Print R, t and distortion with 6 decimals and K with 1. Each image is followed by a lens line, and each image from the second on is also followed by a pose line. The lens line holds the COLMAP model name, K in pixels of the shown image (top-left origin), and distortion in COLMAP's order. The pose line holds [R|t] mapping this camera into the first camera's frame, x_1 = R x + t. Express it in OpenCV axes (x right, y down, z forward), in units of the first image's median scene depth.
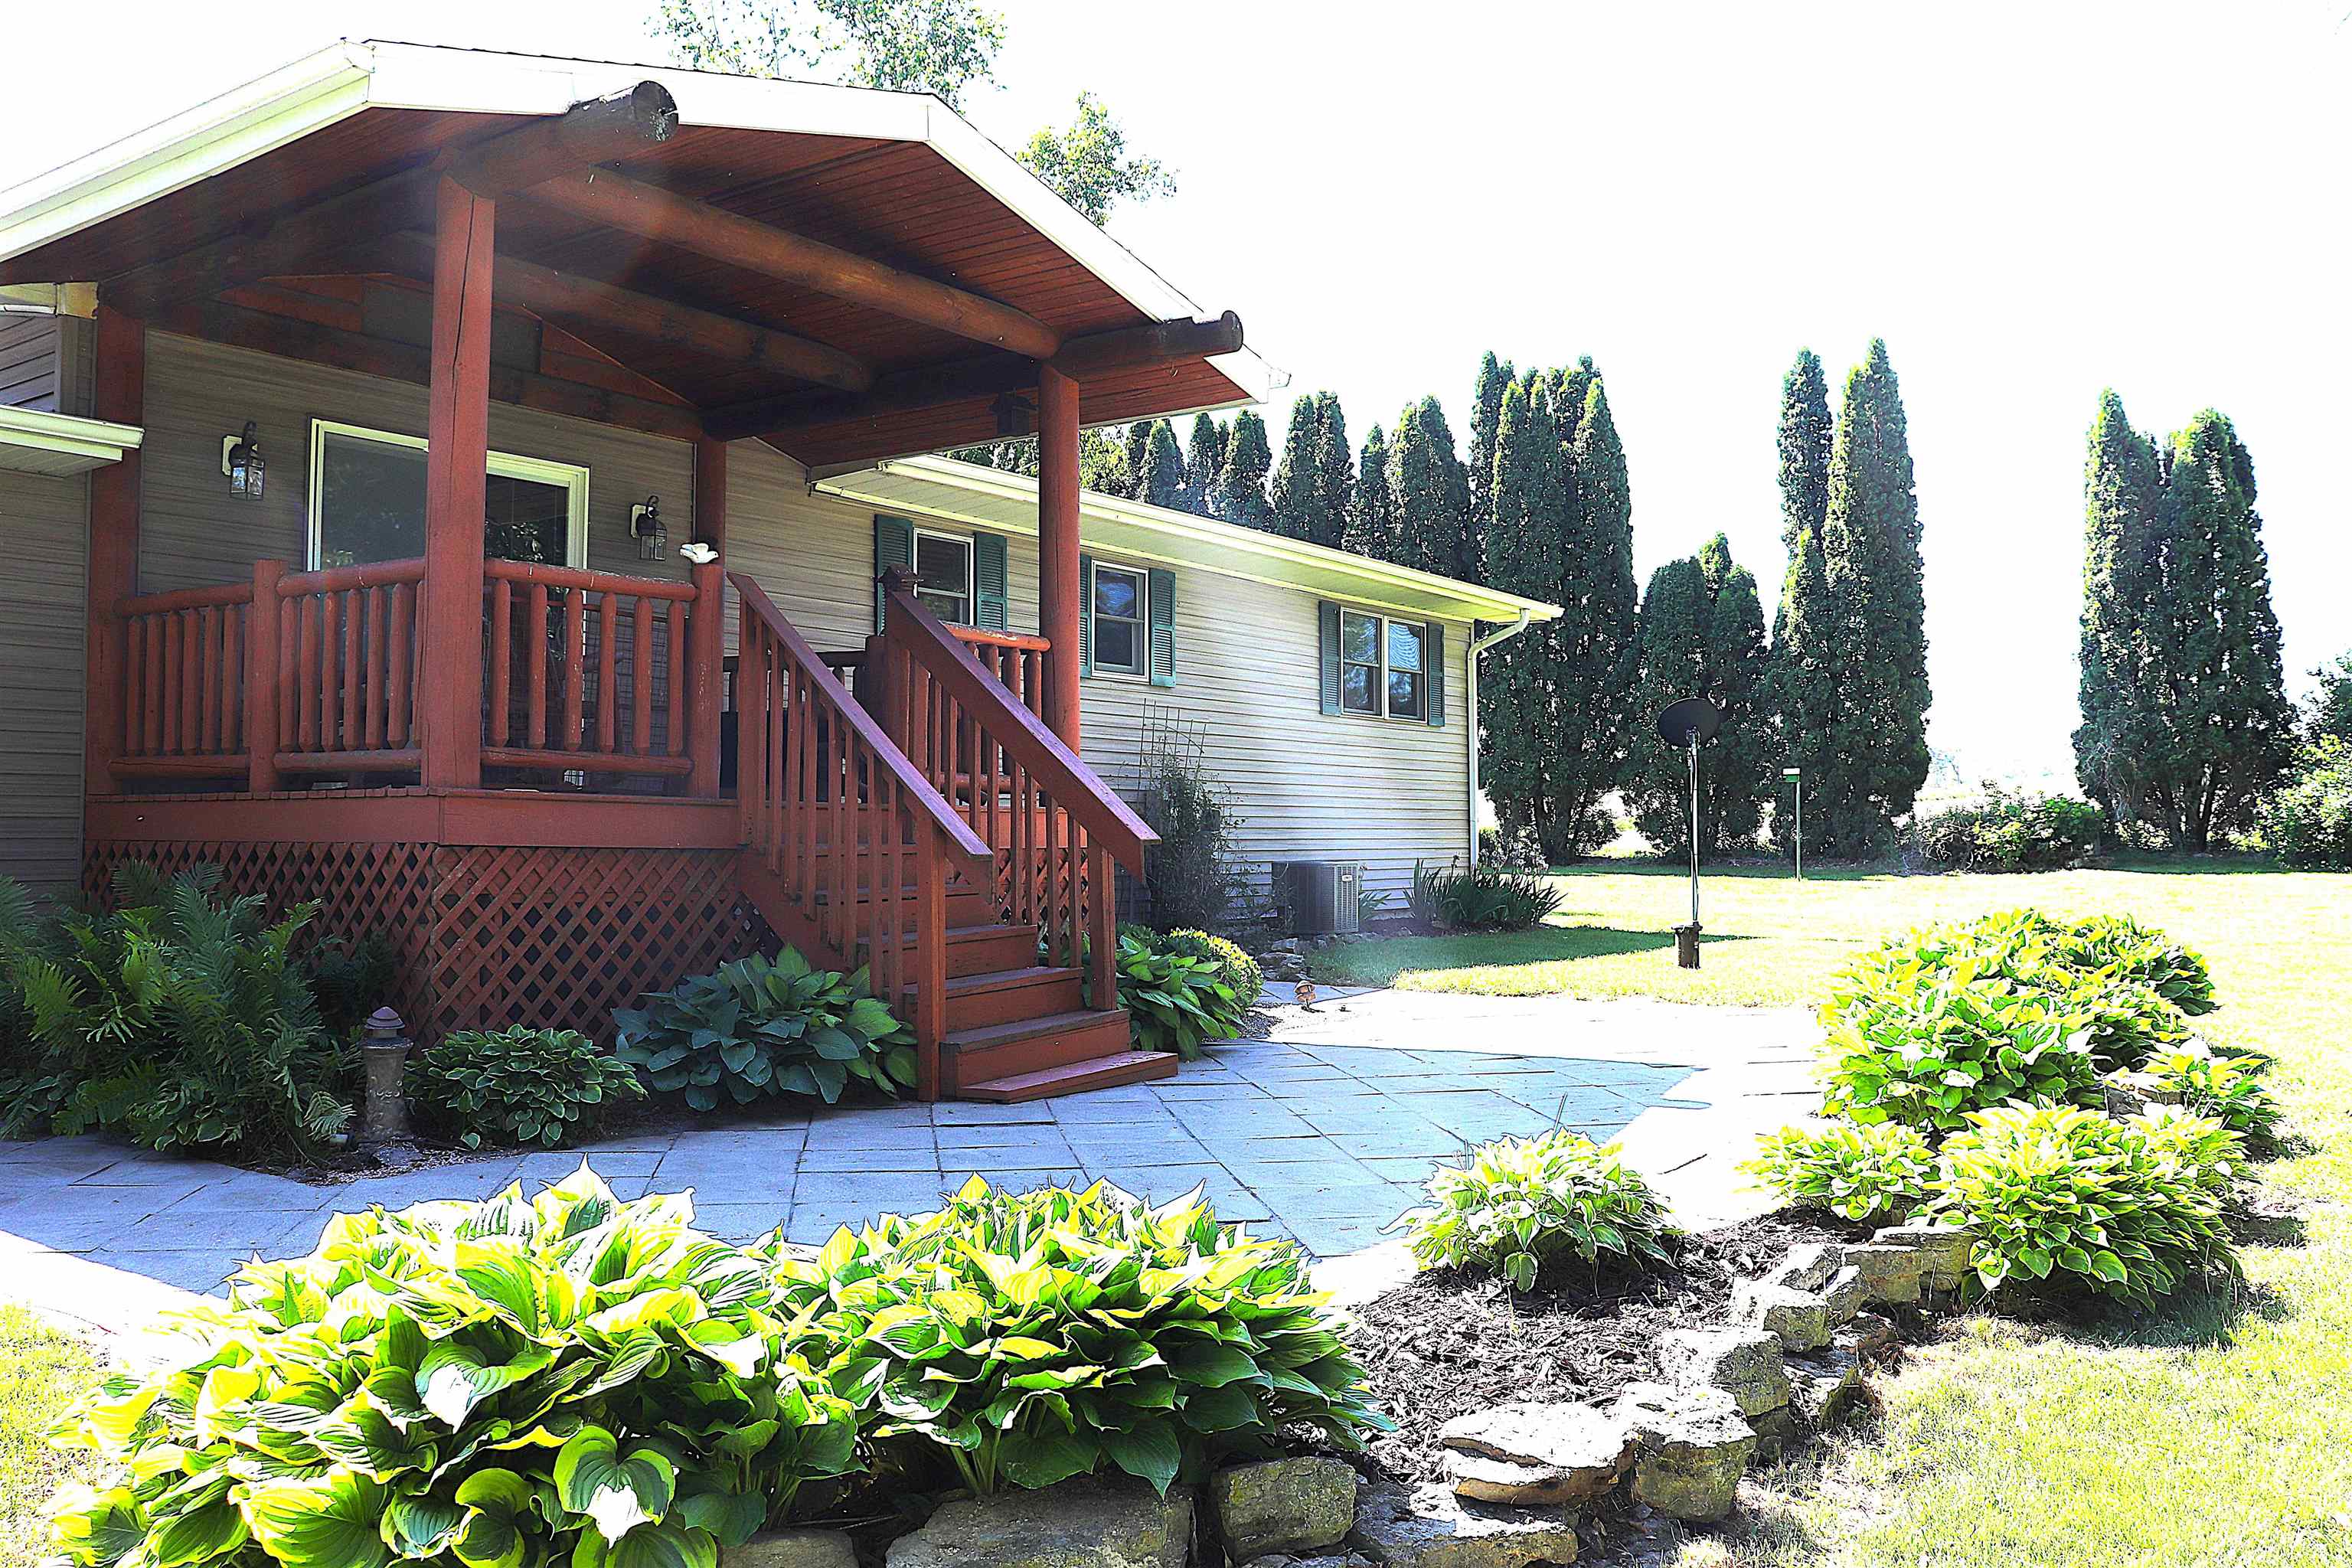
lens RADIAL K [[1924.0, 0, 1171.4], [0, 1924.0, 779.5], [0, 0, 1]] dist [-0.137982, 0.026898]
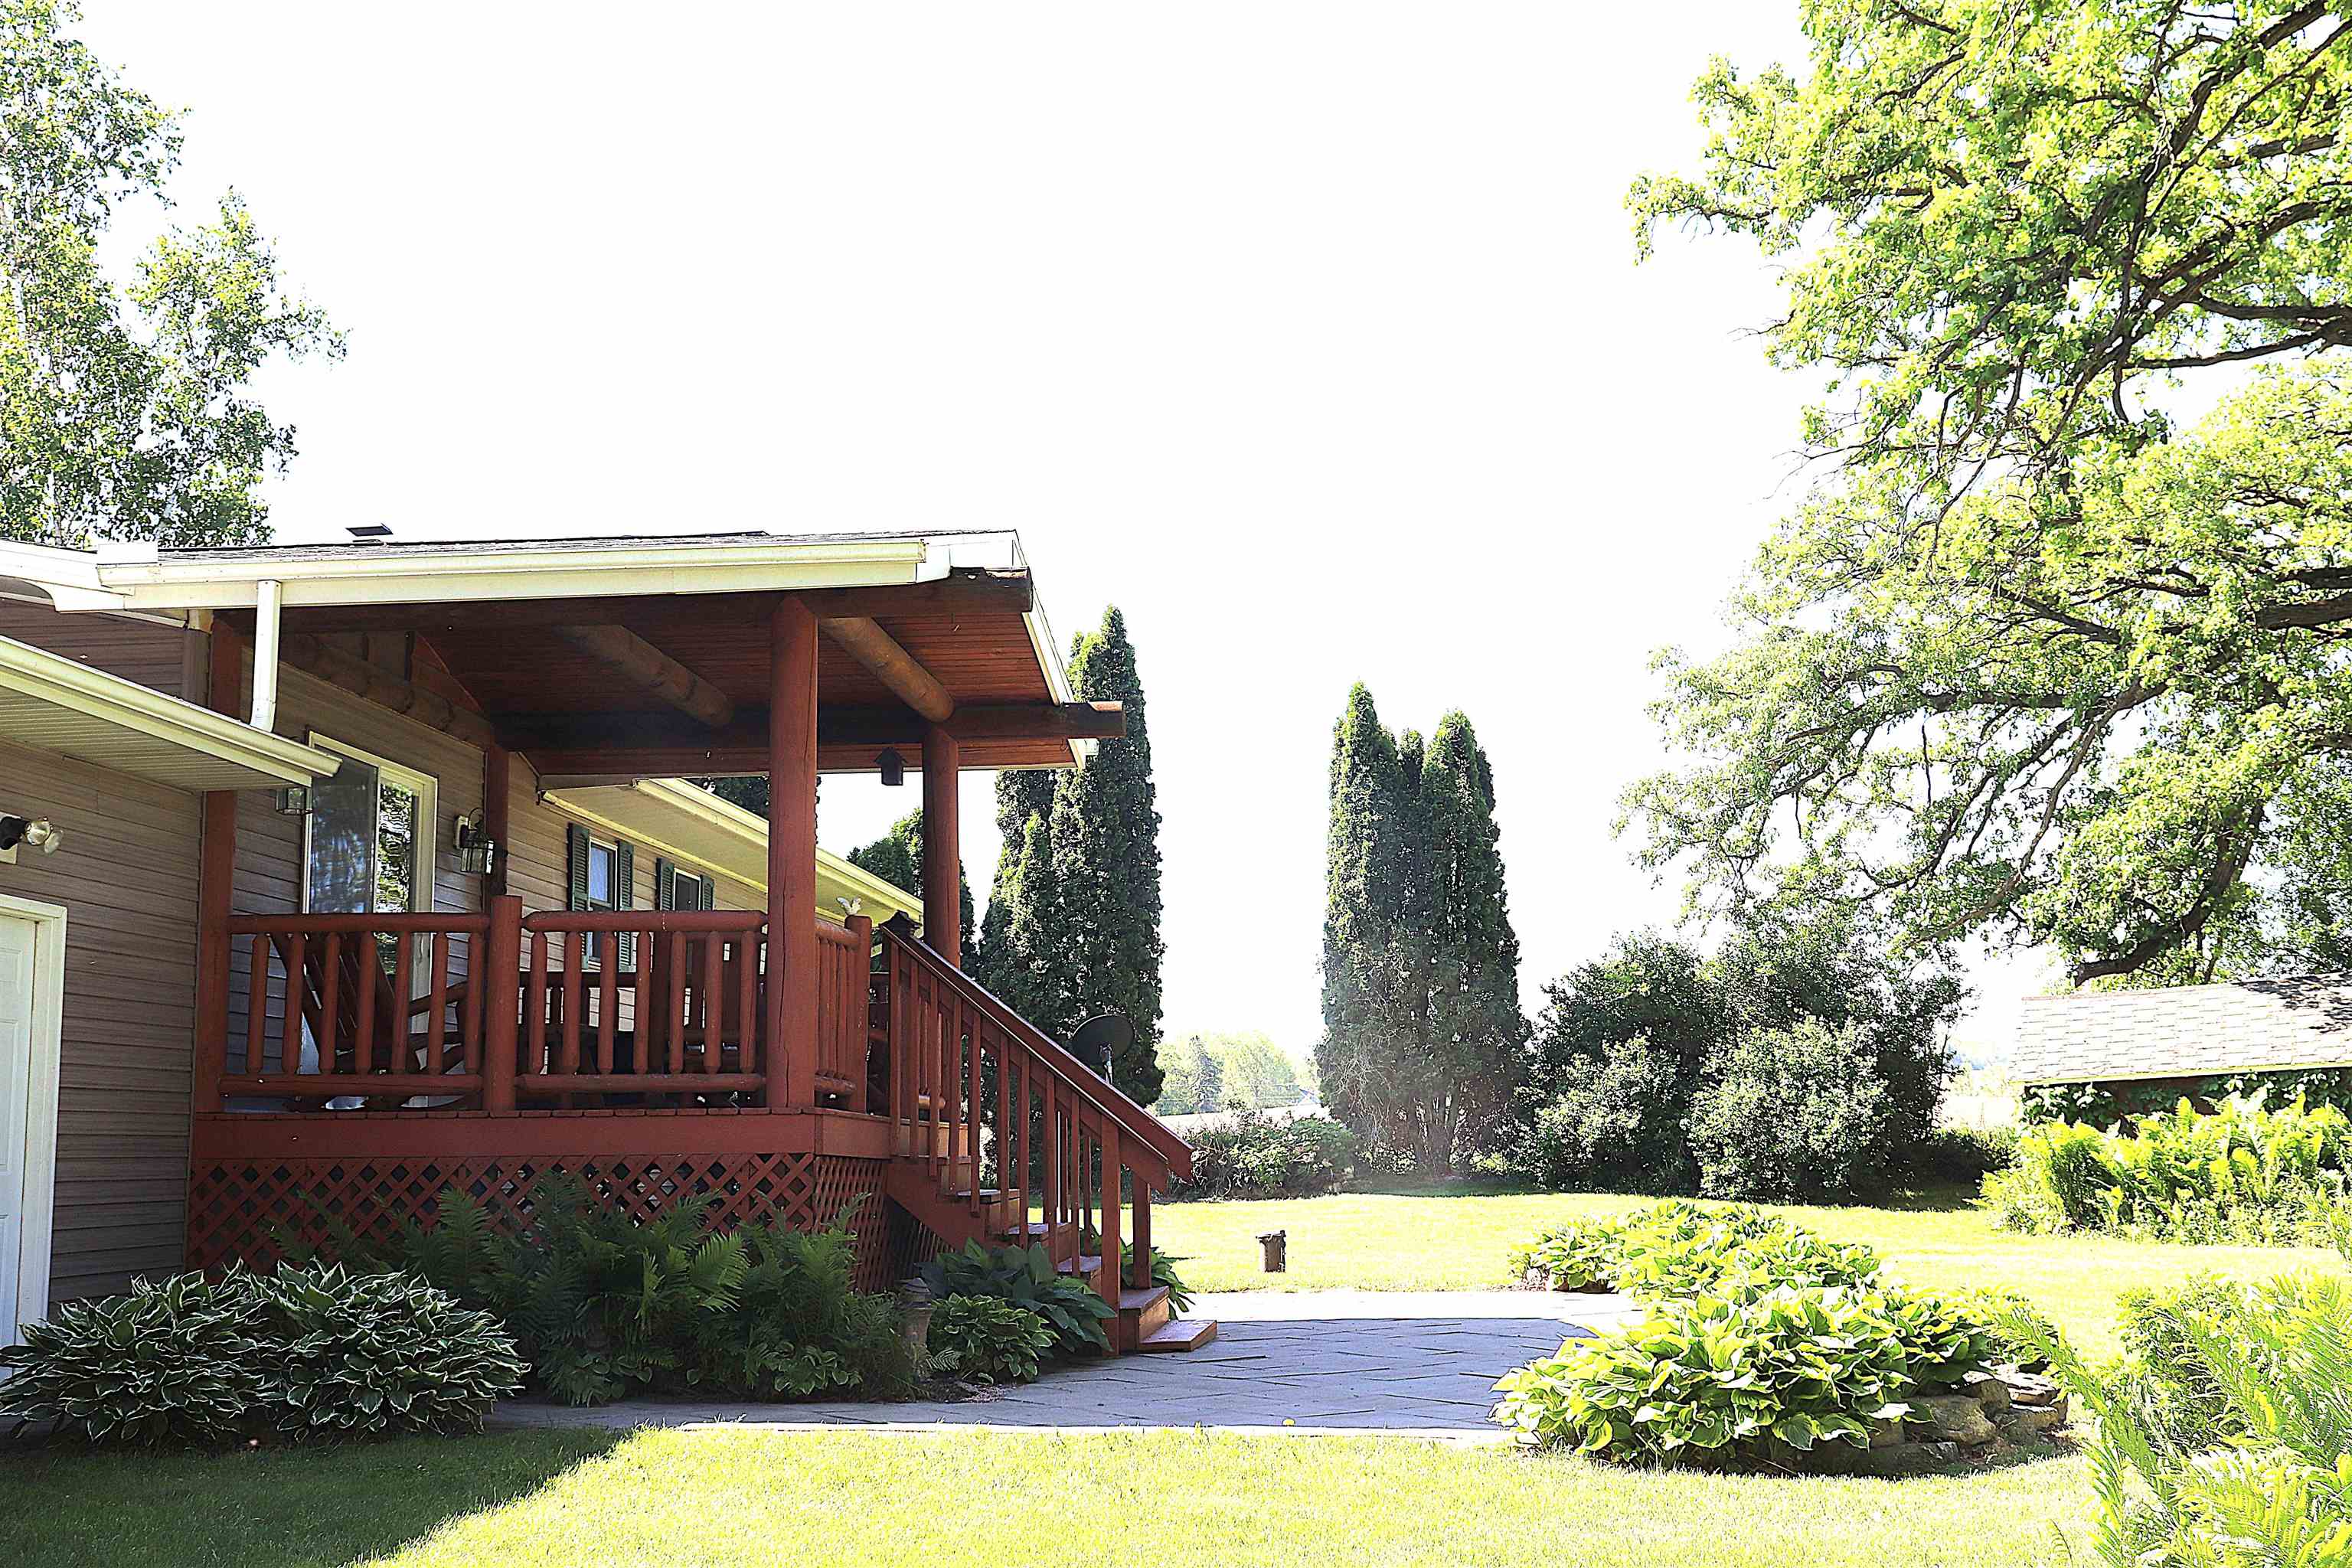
lens RADIAL K [[2914.4, 0, 1181.7], [0, 2914.4, 785.3], [0, 0, 1]] dist [-0.043393, 0.000000]
pose [[0.853586, 0.058317, 0.517678, -0.348788], [-0.003712, 0.994370, -0.105897, -0.001169], [-0.520939, 0.088470, 0.848997, -0.223747]]
